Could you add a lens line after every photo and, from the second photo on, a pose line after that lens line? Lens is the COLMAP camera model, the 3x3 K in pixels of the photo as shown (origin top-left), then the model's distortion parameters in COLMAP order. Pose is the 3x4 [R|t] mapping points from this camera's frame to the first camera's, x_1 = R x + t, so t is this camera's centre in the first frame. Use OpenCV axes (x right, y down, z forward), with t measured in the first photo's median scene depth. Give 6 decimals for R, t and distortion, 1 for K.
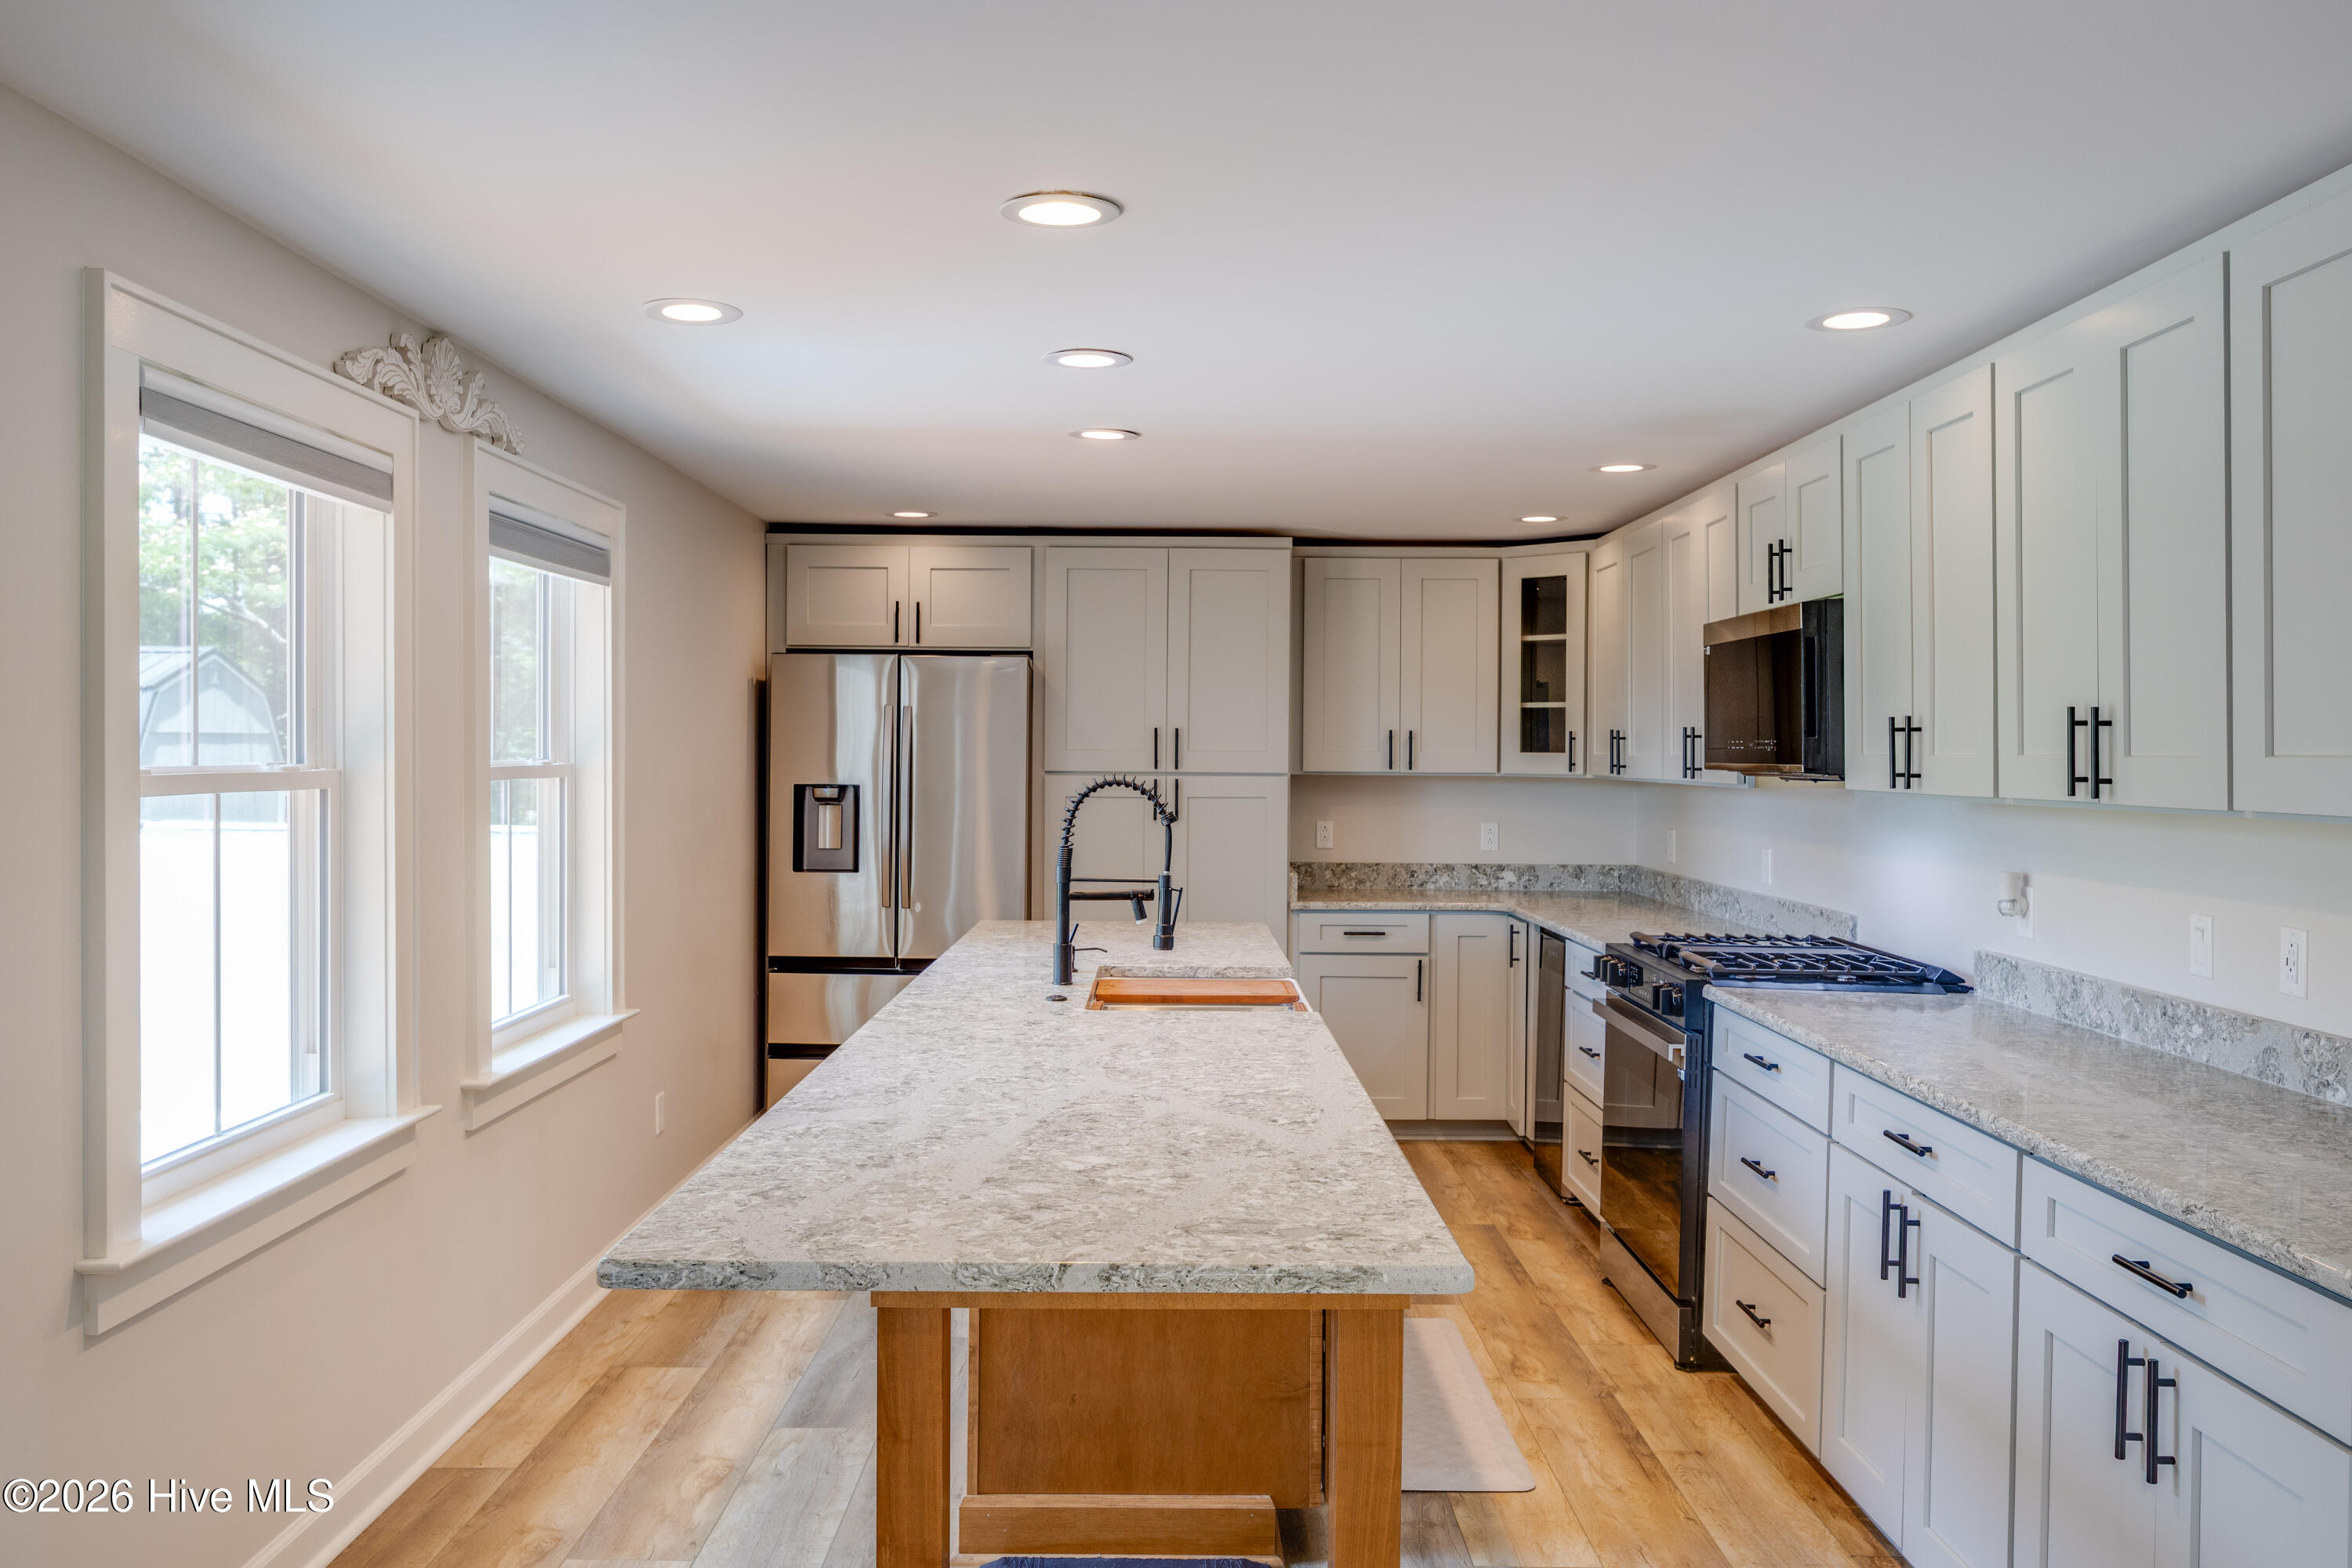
lens RADIAL K [[1878.5, 0, 1175.2], [0, 1878.5, 770.4], [0, 0, 1]] dist [0.002458, -0.001411]
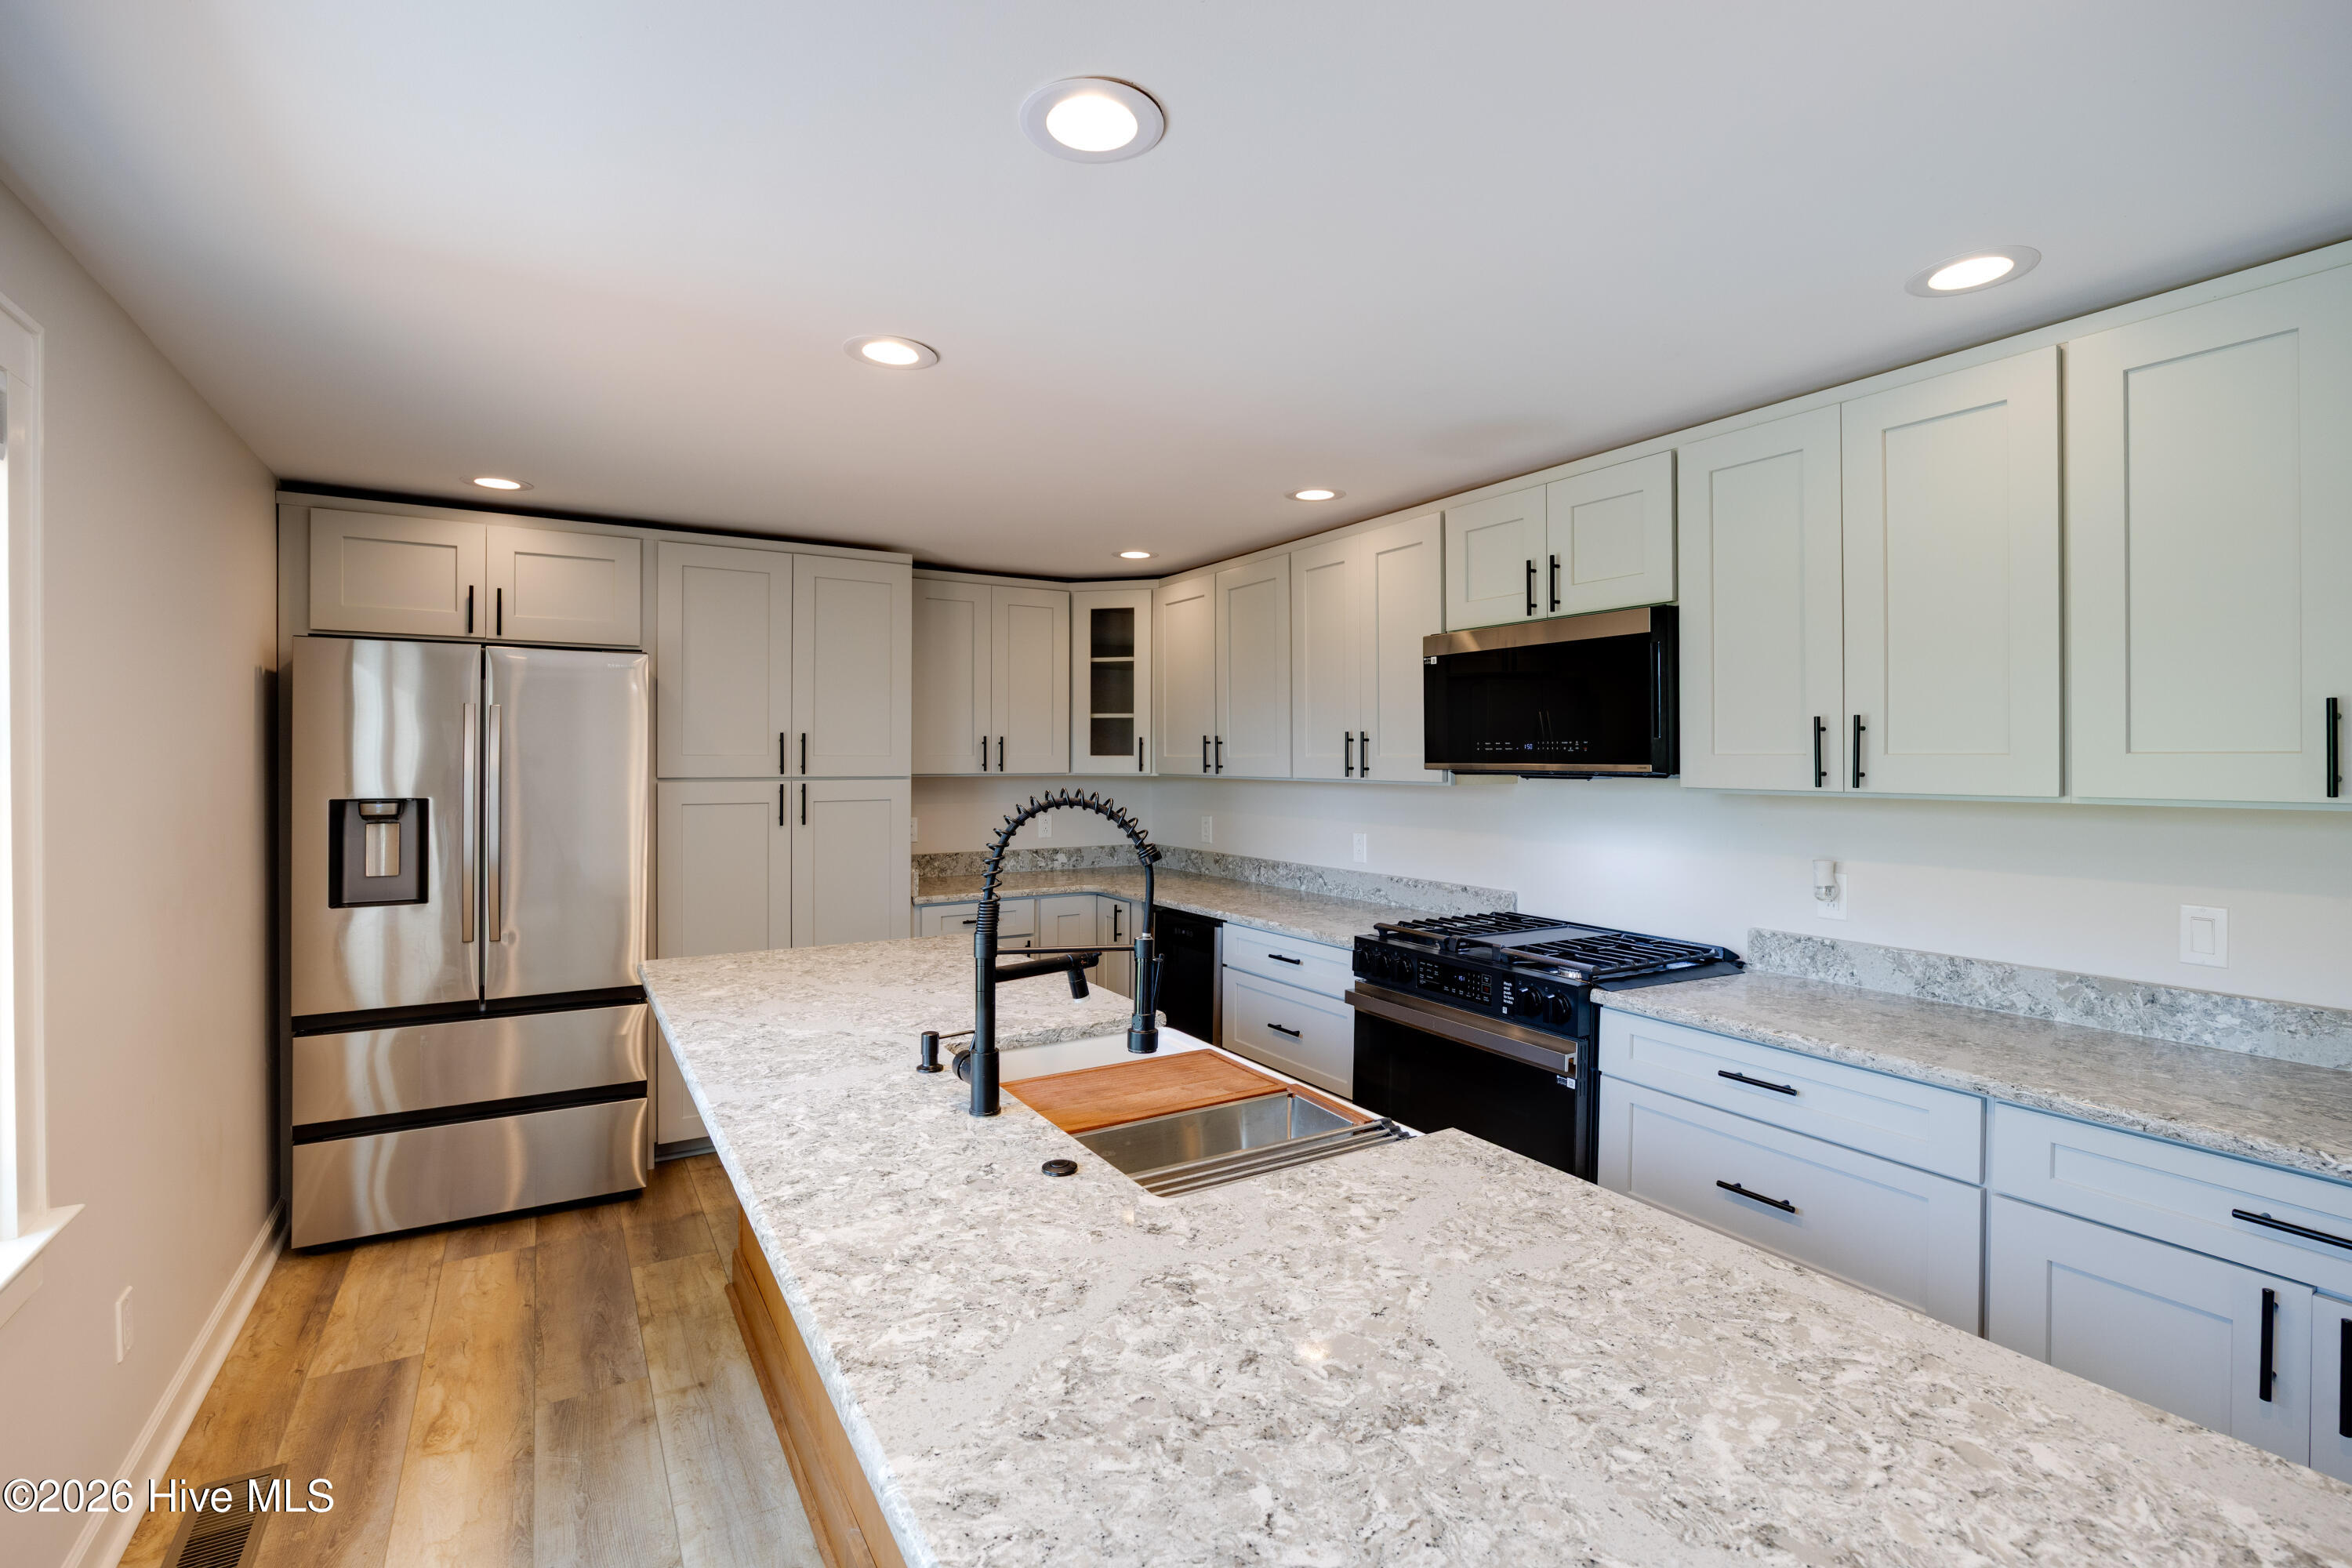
lens RADIAL K [[1056.9, 0, 1178.2], [0, 1056.9, 761.3], [0, 0, 1]] dist [-0.011835, -0.000952]
pose [[0.854076, -0.008676, 0.520076, -0.124677], [0.011063, 0.999938, -0.001486, -0.004436], [-0.520031, 0.007023, 0.854119, 0.422427]]
